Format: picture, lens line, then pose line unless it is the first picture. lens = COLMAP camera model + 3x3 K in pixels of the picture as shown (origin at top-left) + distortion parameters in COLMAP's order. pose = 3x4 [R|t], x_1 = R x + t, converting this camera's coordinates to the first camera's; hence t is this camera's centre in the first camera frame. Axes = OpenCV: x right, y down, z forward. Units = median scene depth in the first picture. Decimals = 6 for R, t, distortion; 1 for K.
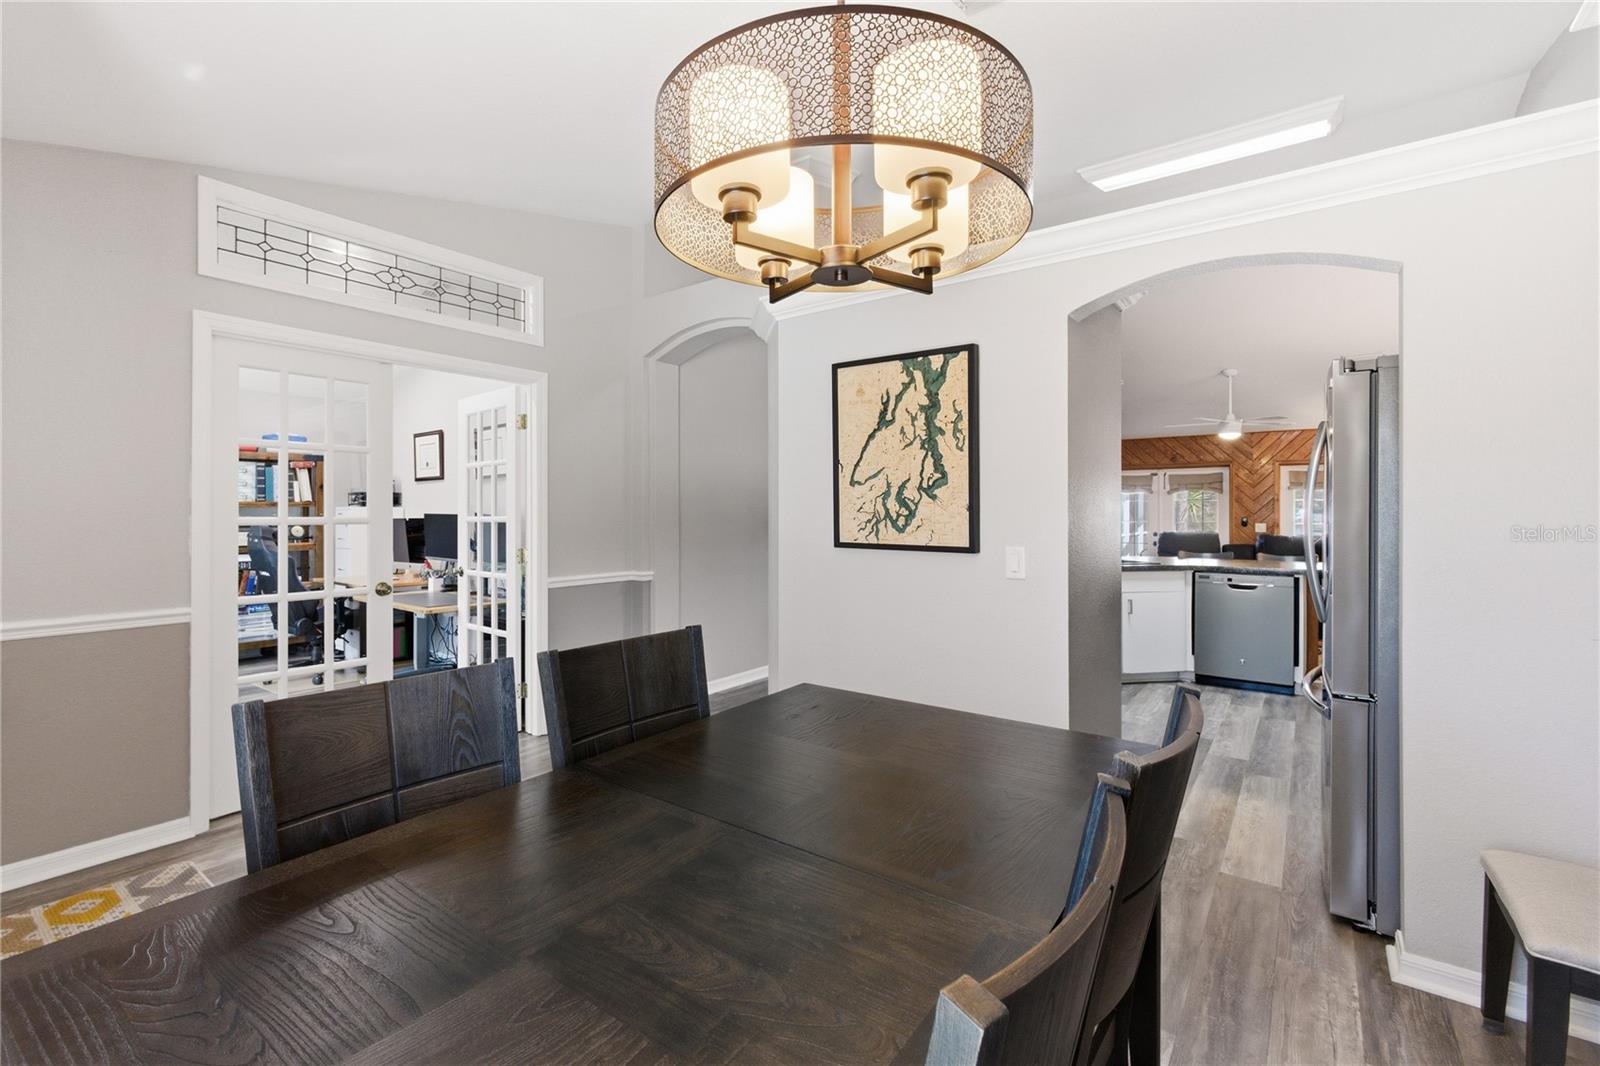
lens RADIAL K [[709.0, 0, 768.8], [0, 709.0, 511.0], [0, 0, 1]] dist [-0.014314, 0.008928]
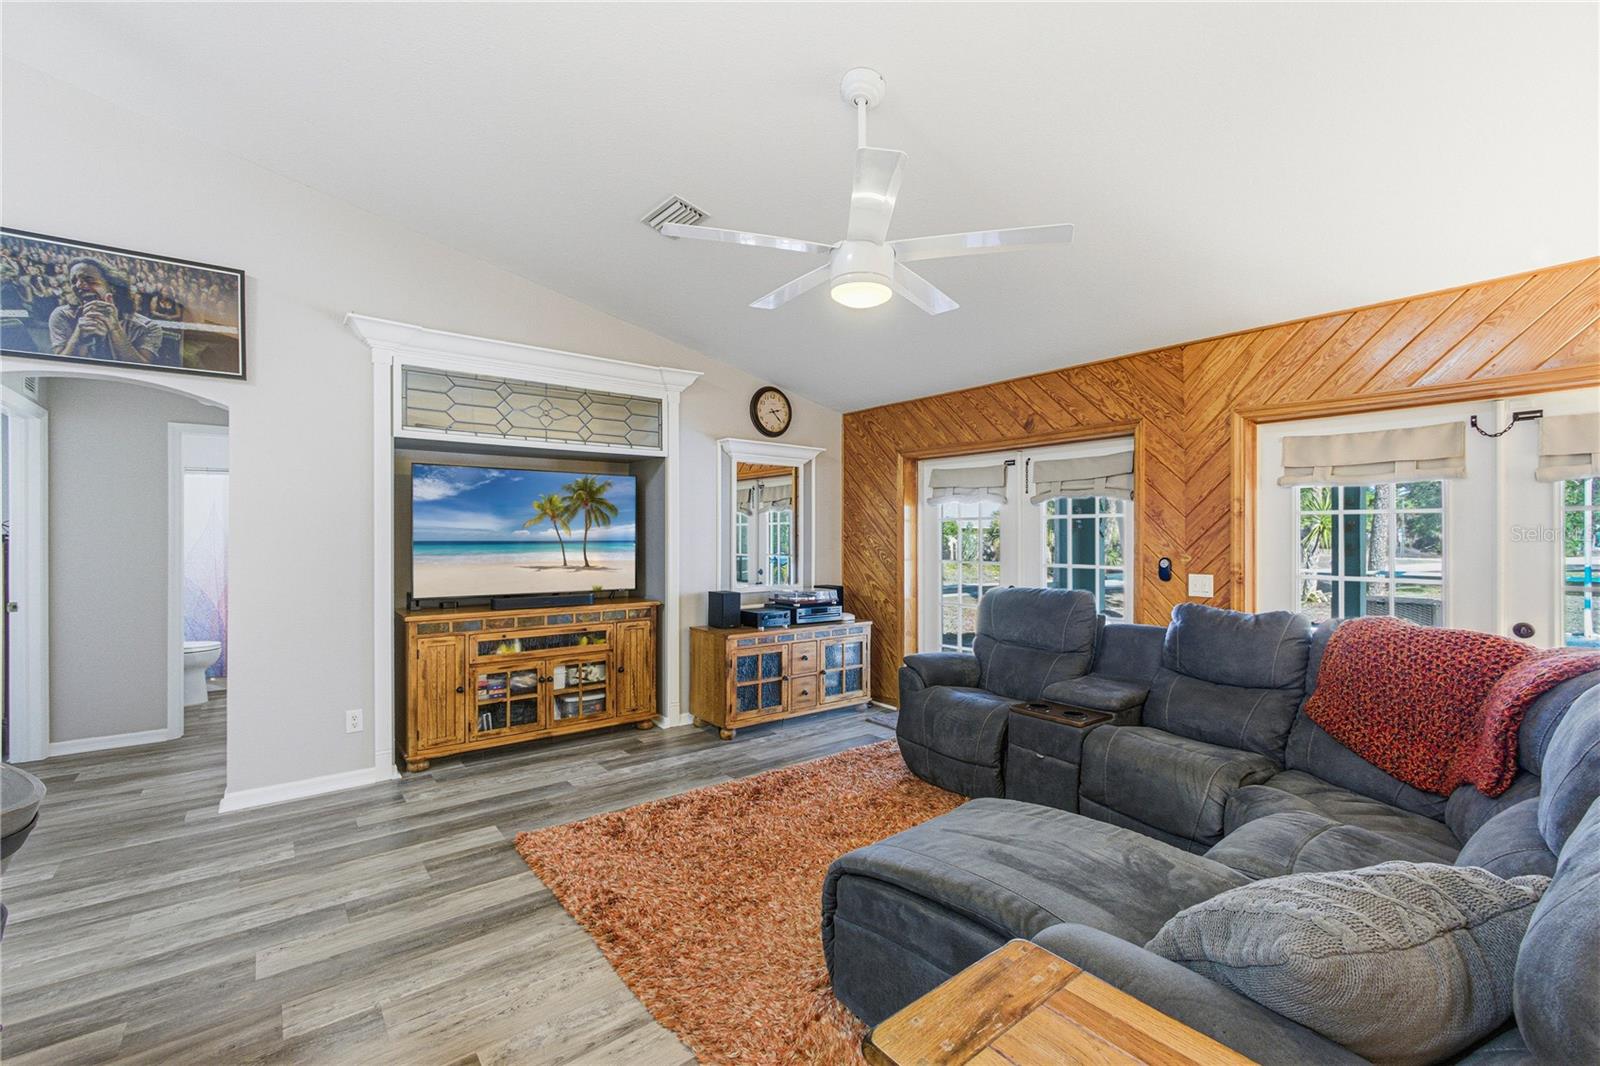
lens RADIAL K [[683.4, 0, 797.4], [0, 683.4, 532.2], [0, 0, 1]] dist [-0.014212, 0.007872]
pose [[0.971122, 0.000235, -0.238585, 0.574804], [-0.000829, 0.999997, -0.002387, -0.004959], [0.238584, 0.002515, 0.971119, 0.585768]]
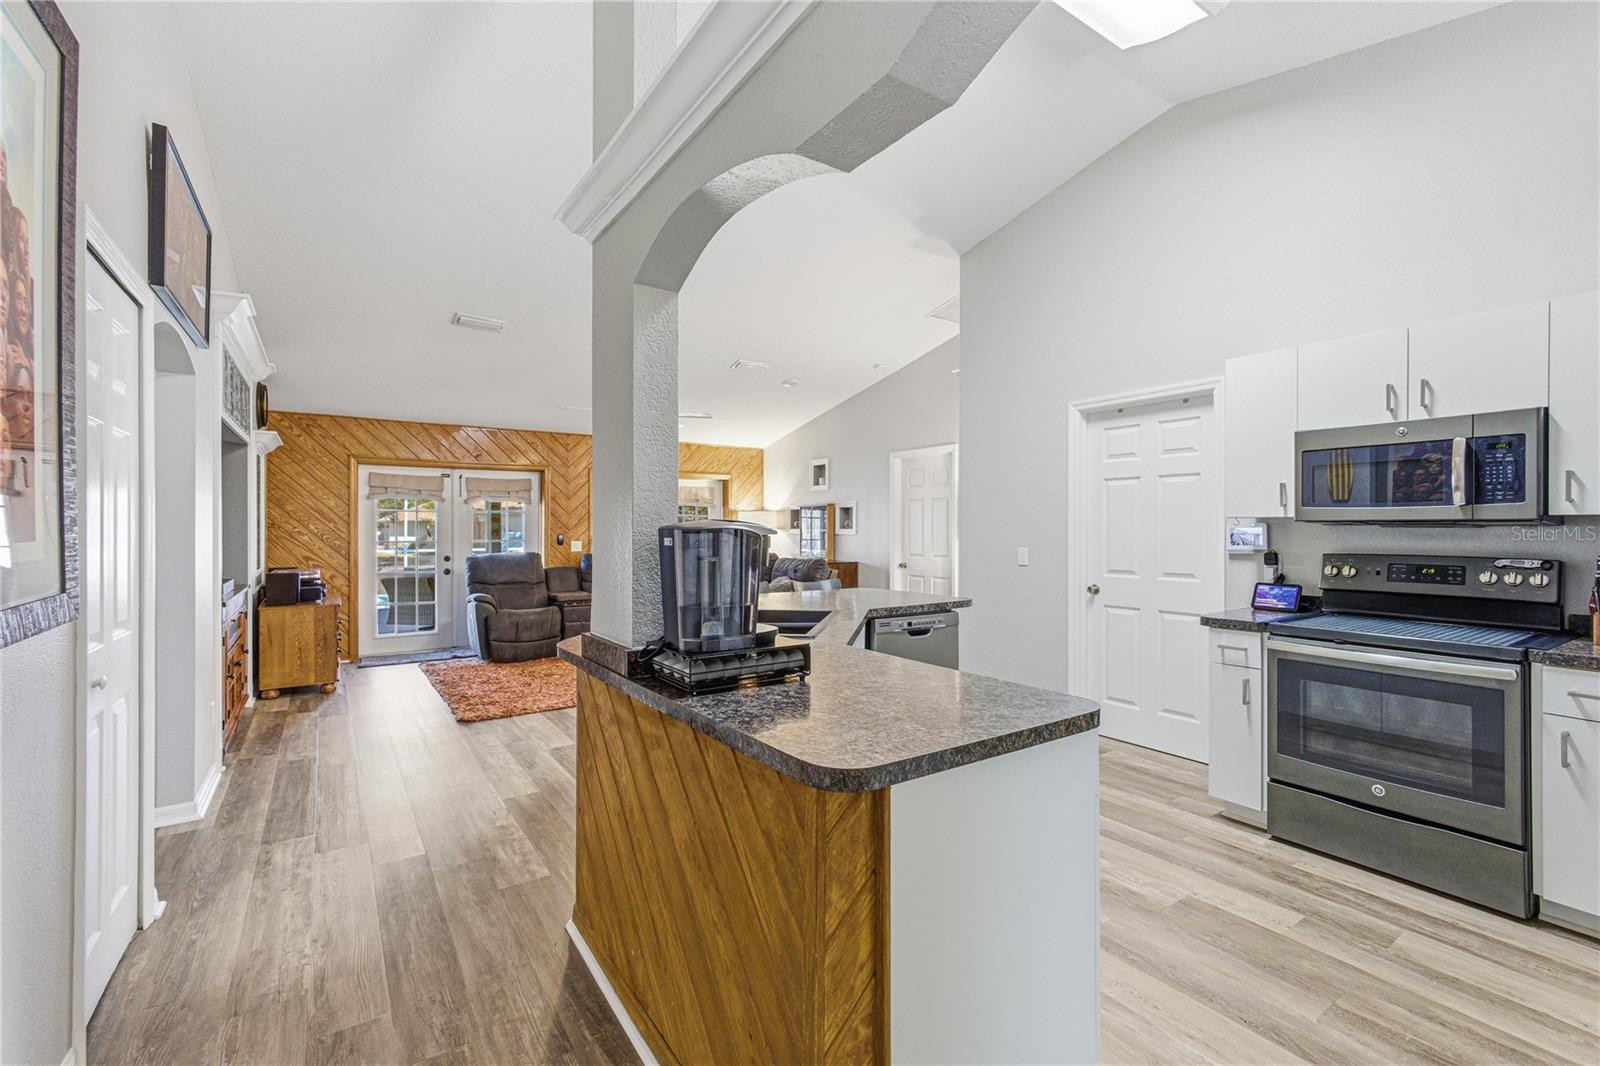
lens RADIAL K [[690.5, 0, 814.0], [0, 690.5, 525.4], [0, 0, 1]] dist [-0.007260, 0.003725]
pose [[0.291840, 0.004370, 0.956457, -0.020314], [-0.003284, 0.999988, -0.003567, 0.000535], [-0.956462, -0.002100, 0.291851, 0.483917]]
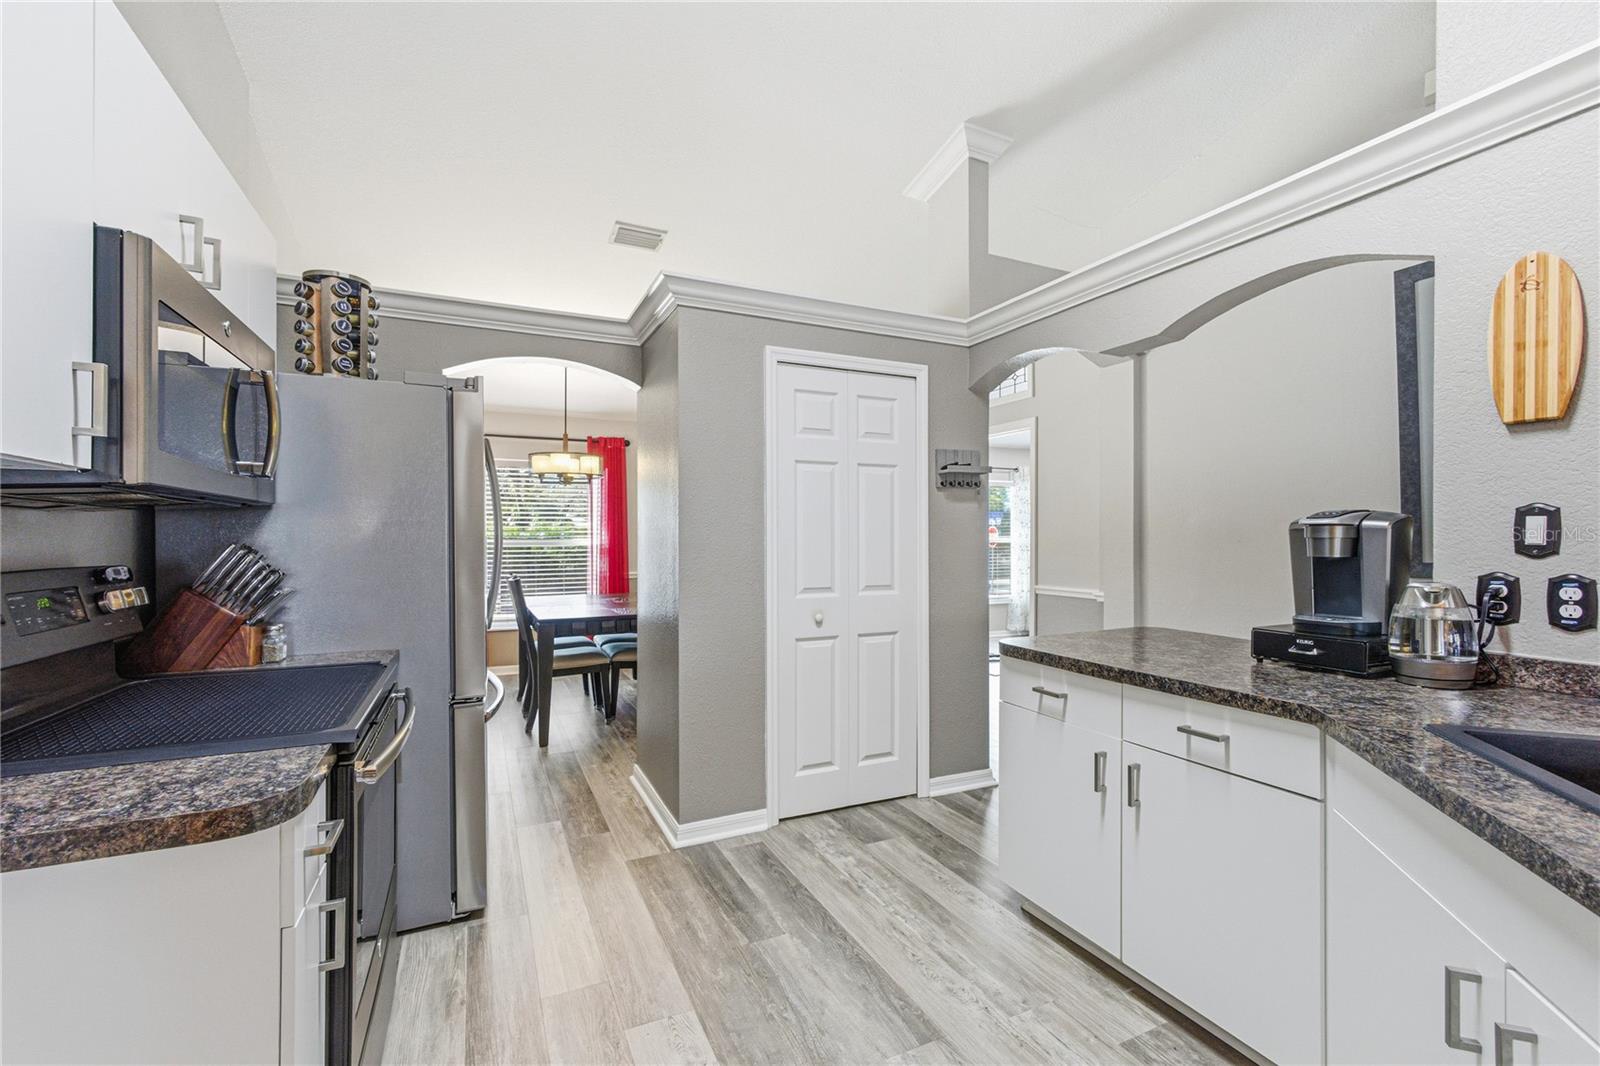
lens RADIAL K [[683.4, 0, 797.4], [0, 683.4, 532.2], [0, 0, 1]] dist [-0.014212, 0.007872]
pose [[-0.454412, -0.004519, -0.890780, 0.404101], [0.002515, 0.999977, -0.006356, 0.005627], [0.890788, -0.005129, -0.454390, 0.512495]]
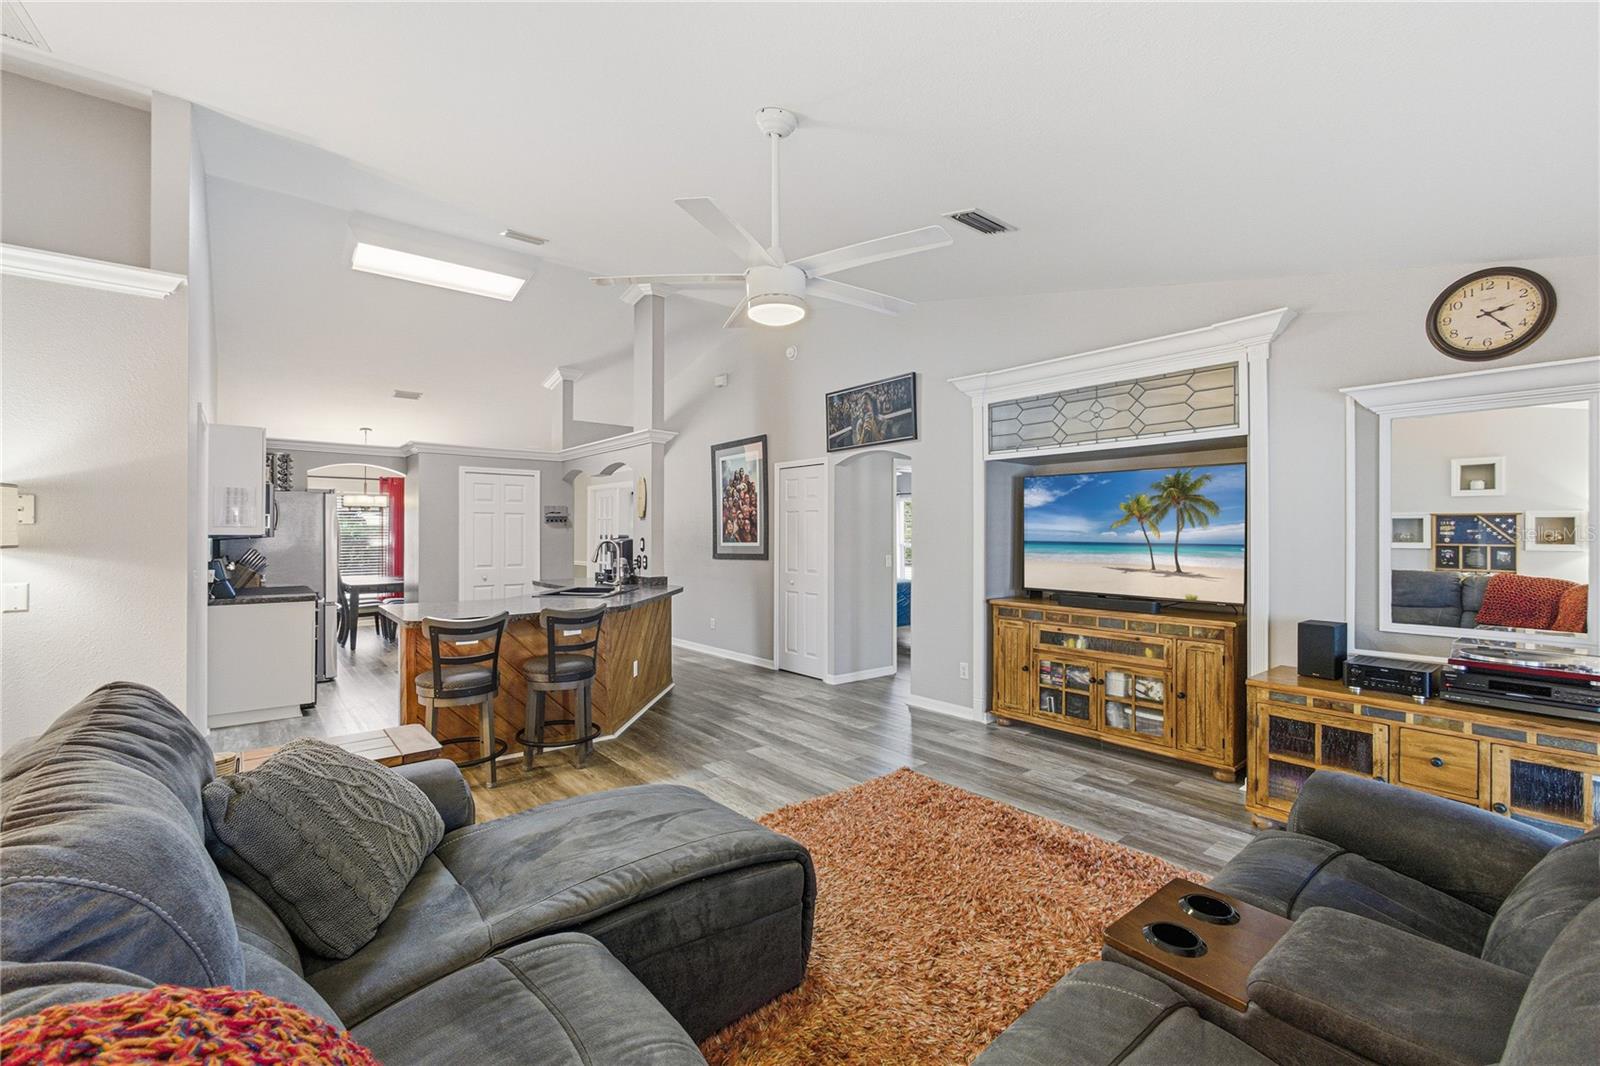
lens RADIAL K [[683.4, 0, 797.4], [0, 683.4, 532.2], [0, 0, 1]] dist [-0.014212, 0.007872]
pose [[-0.219153, -0.001628, -0.975689, 0.789419], [0.000007, 0.999999, -0.001670, -0.006221], [0.975690, -0.000373, -0.219153, 0.889833]]
